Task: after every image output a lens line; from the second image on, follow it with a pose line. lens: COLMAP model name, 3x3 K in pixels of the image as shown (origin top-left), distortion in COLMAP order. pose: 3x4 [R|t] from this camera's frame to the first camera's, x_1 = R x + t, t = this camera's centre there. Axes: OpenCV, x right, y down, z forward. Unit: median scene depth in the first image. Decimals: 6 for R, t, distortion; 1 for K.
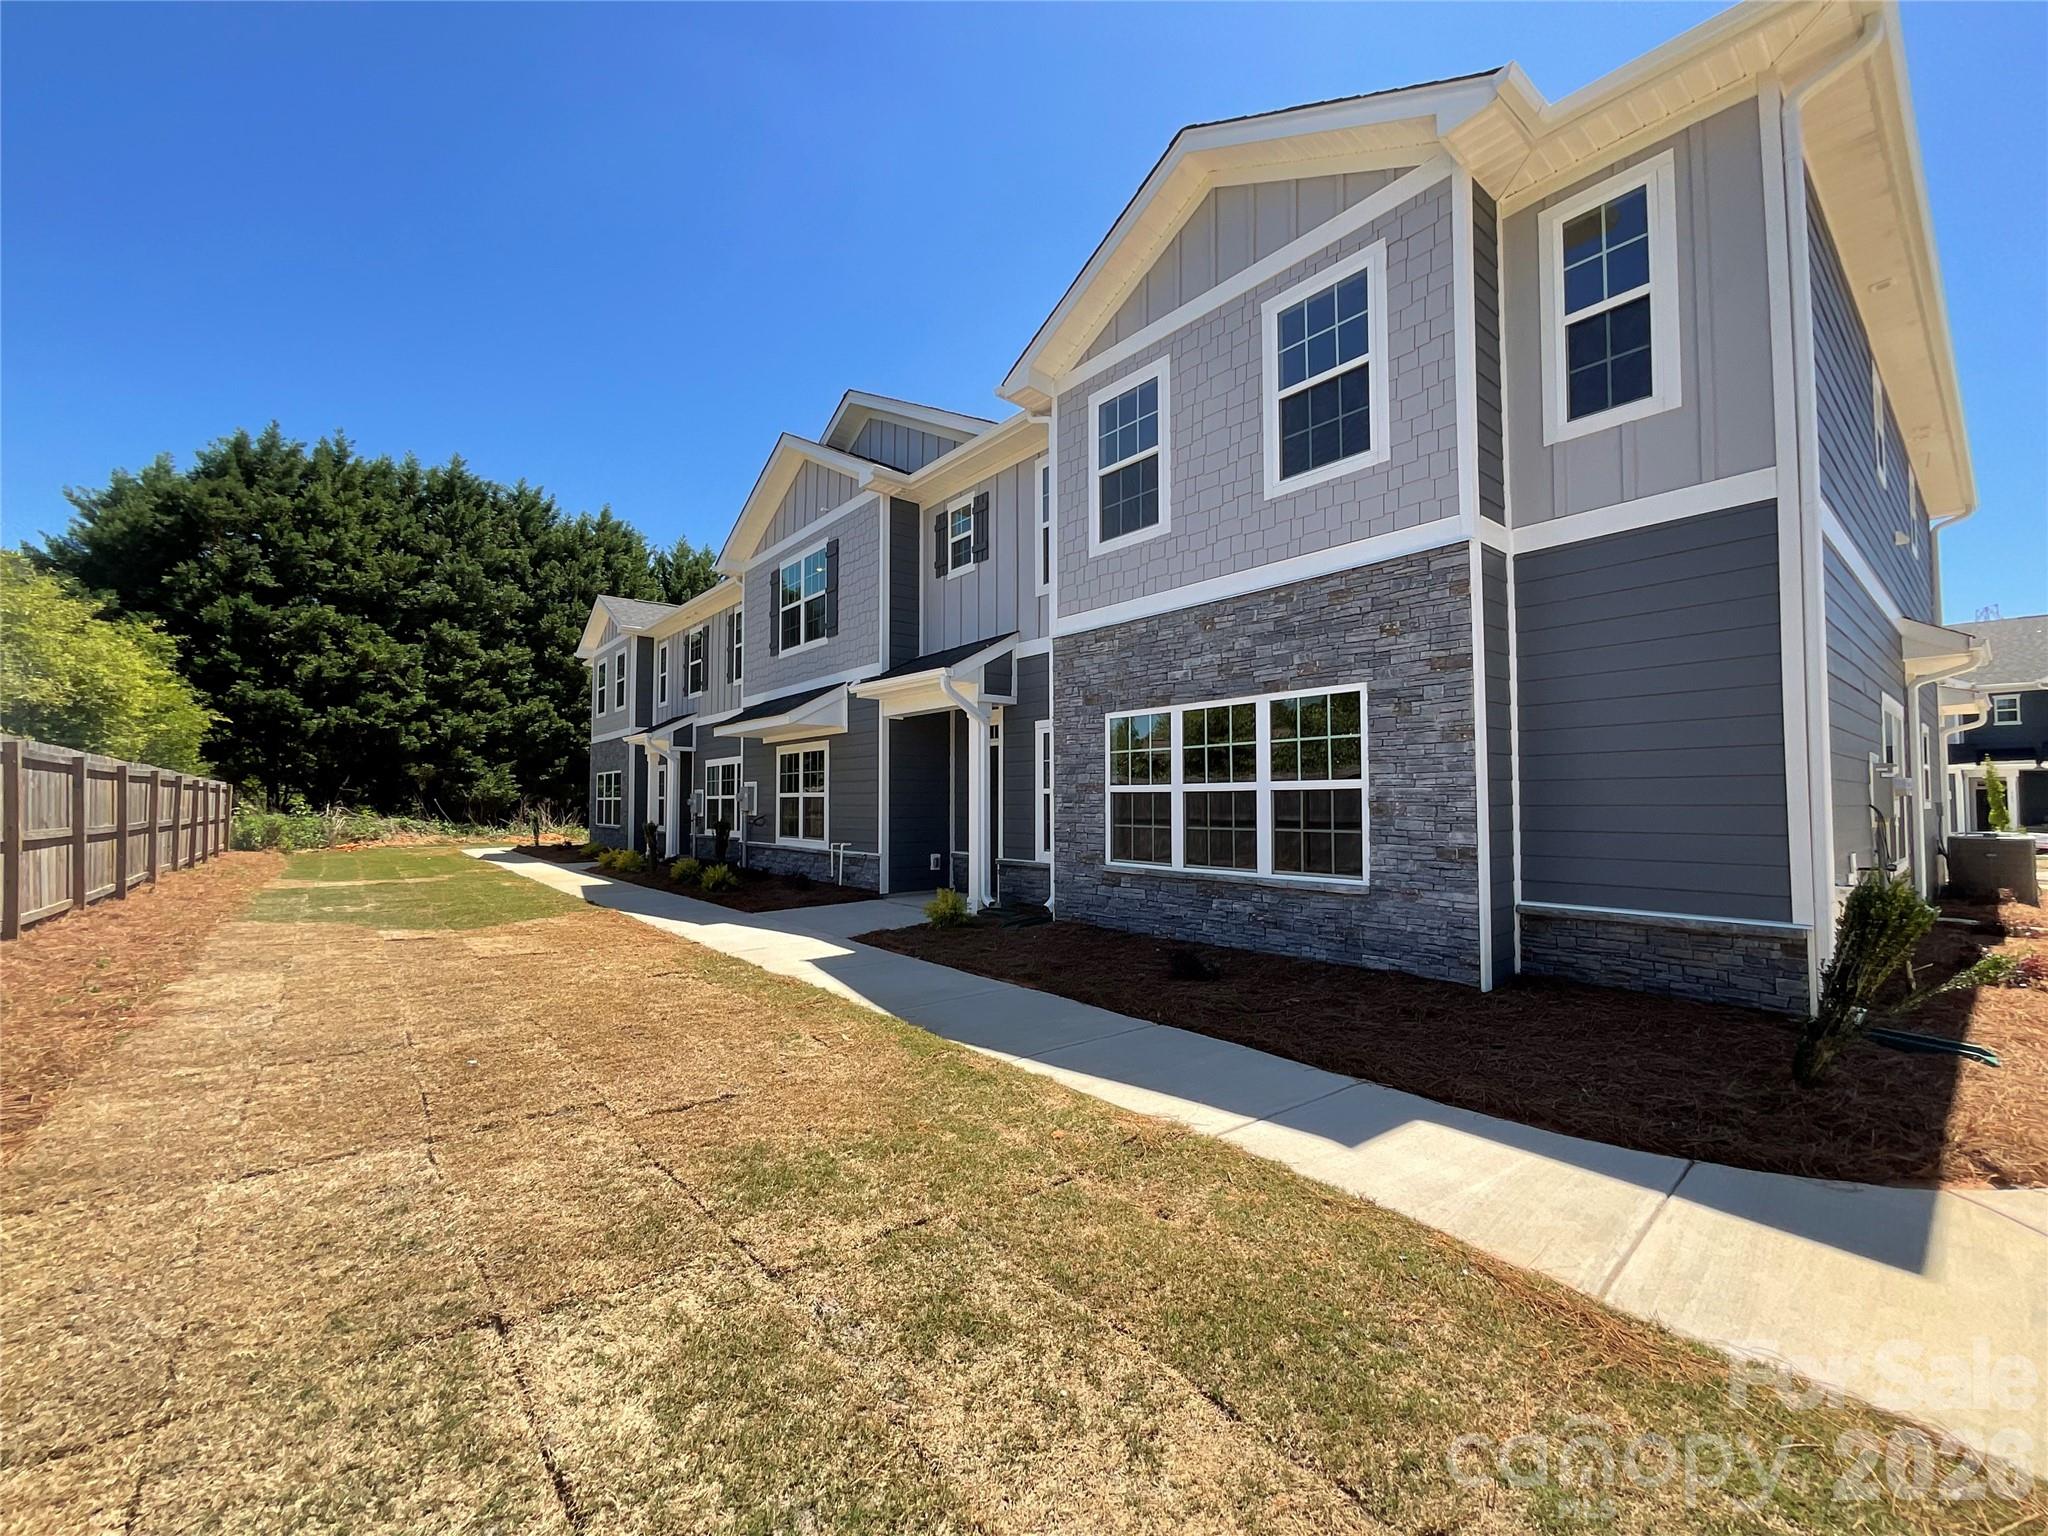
lens RADIAL K [[836.5, 0, 1027.7], [0, 836.5, 768.5], [0, 0, 1]] dist [-0.001090, -0.001040]
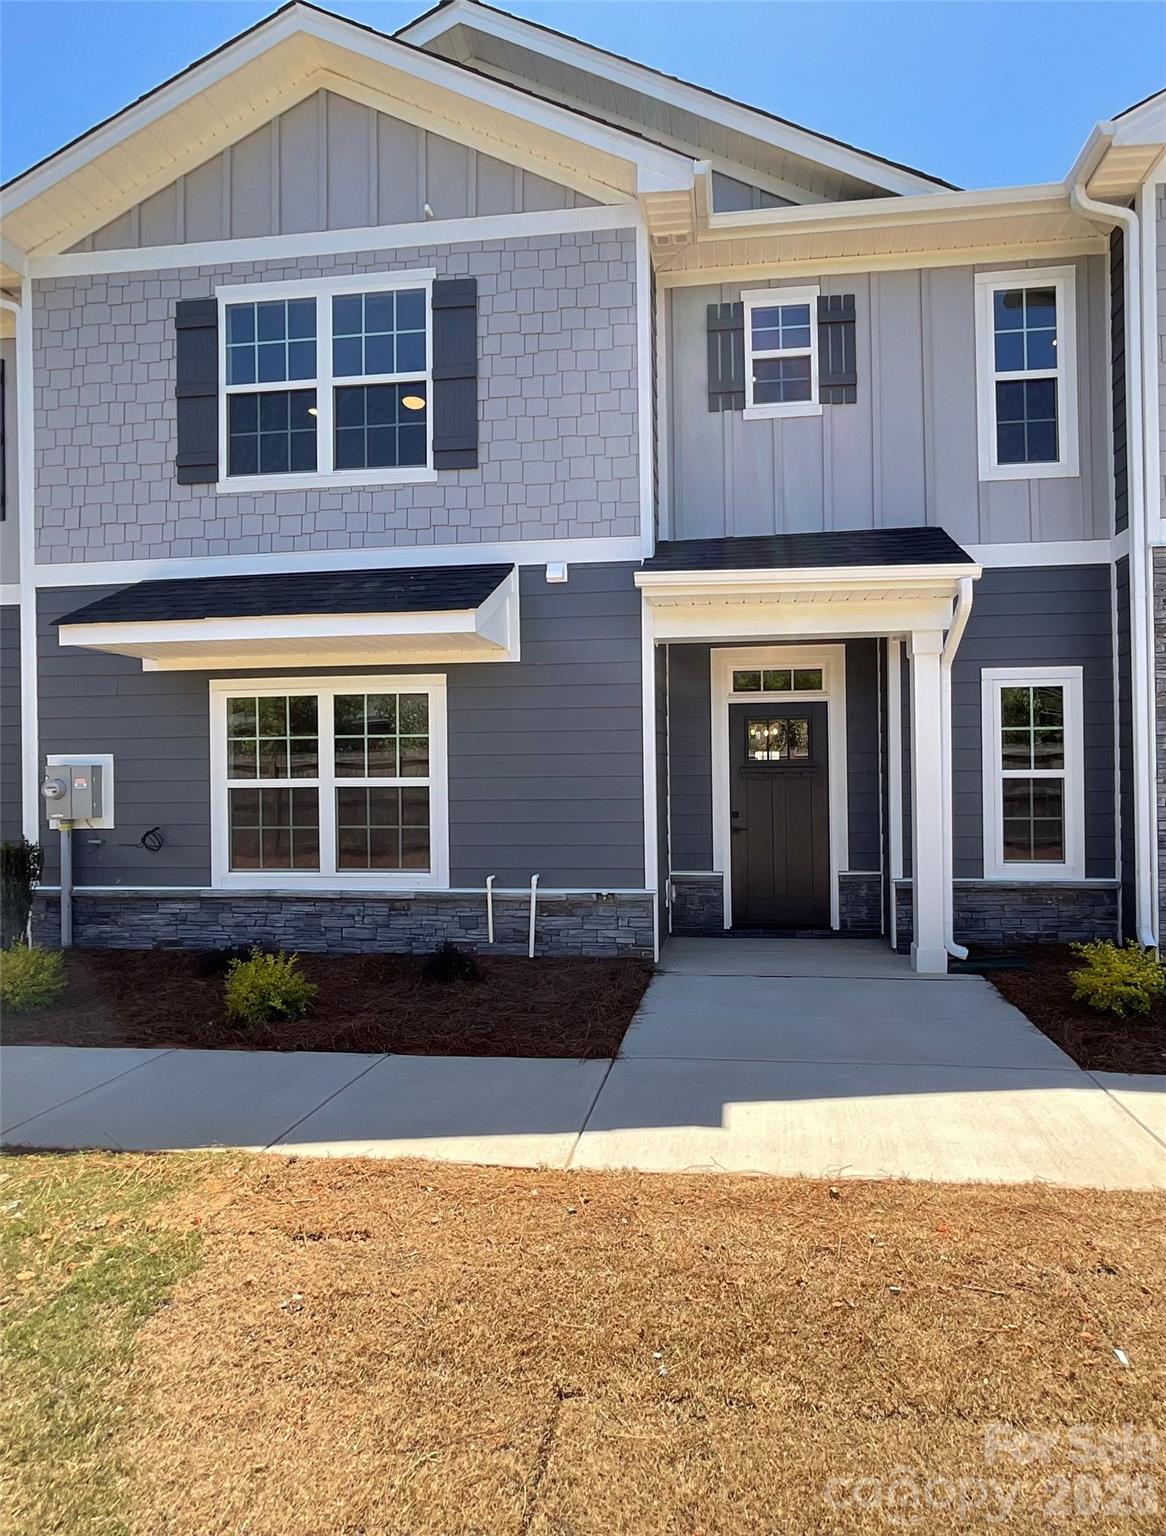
lens RADIAL K [[775.3, 0, 621.9], [0, 775.3, 797.4], [0, 0, 1]] dist [-0.003959, 0.000256]
pose [[0.722203, -0.007166, 0.691644, -0.458431], [-0.018523, 0.999387, 0.029695, 0.023581], [-0.691433, -0.034257, 0.721628, 0.552639]]
